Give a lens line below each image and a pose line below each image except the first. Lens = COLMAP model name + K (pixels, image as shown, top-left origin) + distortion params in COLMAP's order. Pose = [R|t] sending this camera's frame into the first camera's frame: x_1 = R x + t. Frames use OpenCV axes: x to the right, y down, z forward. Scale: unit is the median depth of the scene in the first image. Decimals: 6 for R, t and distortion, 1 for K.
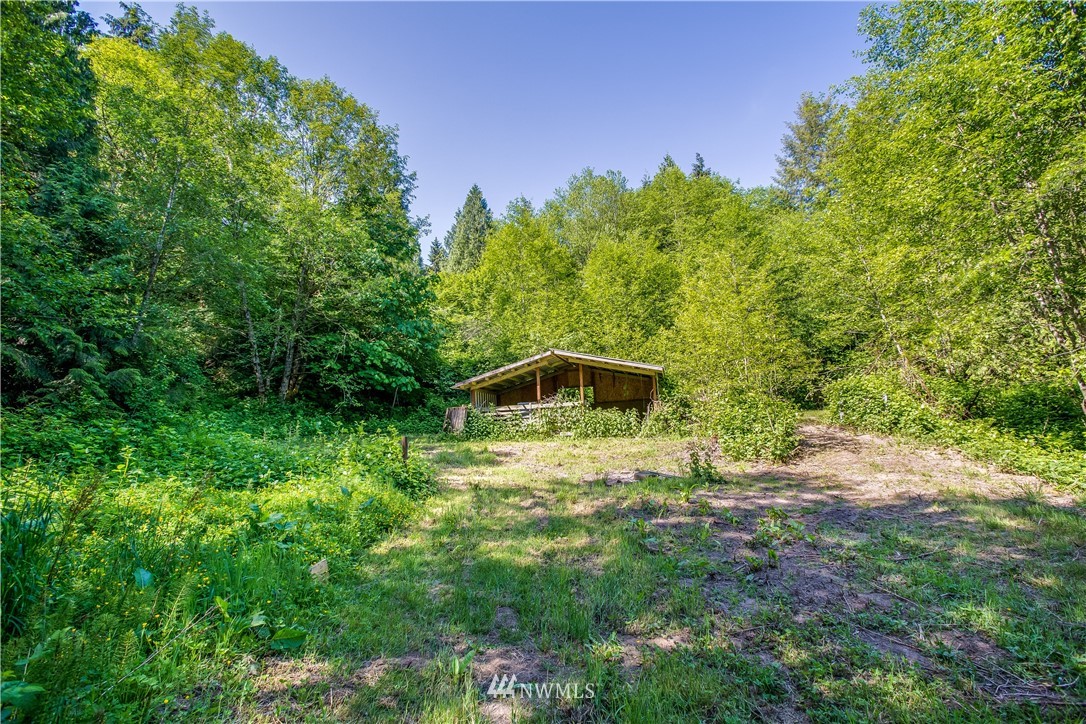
lens RADIAL K [[550.4, 0, 544.5], [0, 550.4, 364.6], [0, 0, 1]] dist [-0.033752, 0.000036]
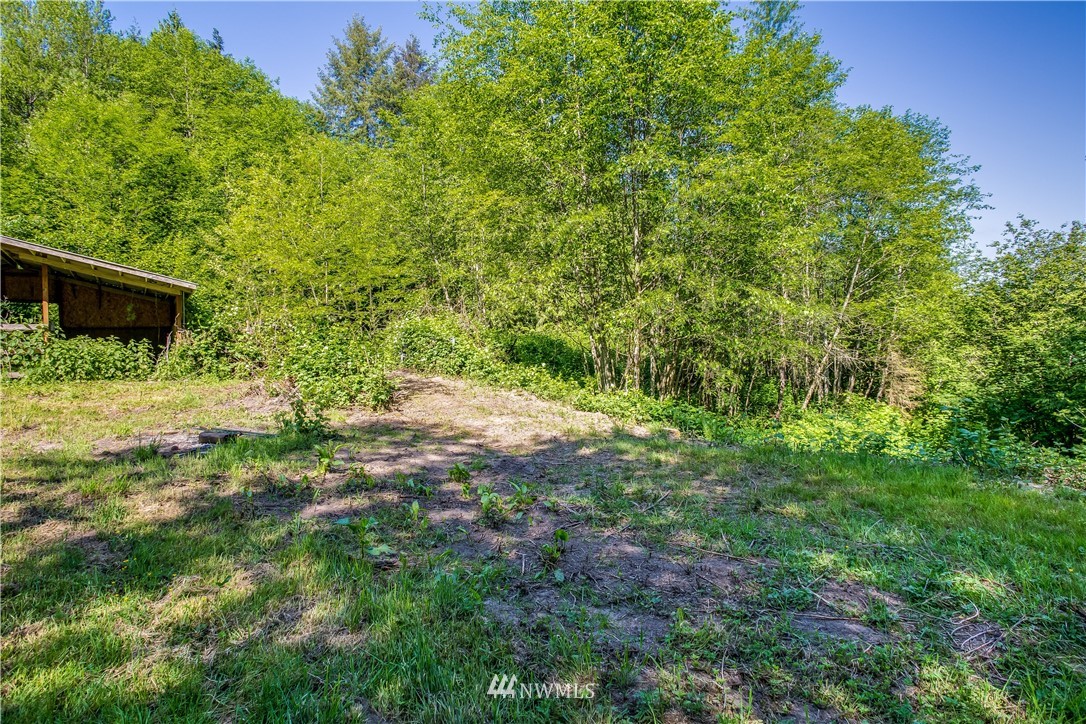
lens RADIAL K [[550.4, 0, 540.7], [0, 550.4, 357.8], [0, 0, 1]] dist [-0.033752, 0.000036]
pose [[0.622697, 0.024499, 0.782079, -0.060189], [-0.097659, 0.994128, 0.046615, 0.021881], [-0.776345, -0.105404, 0.621433, 0.177200]]
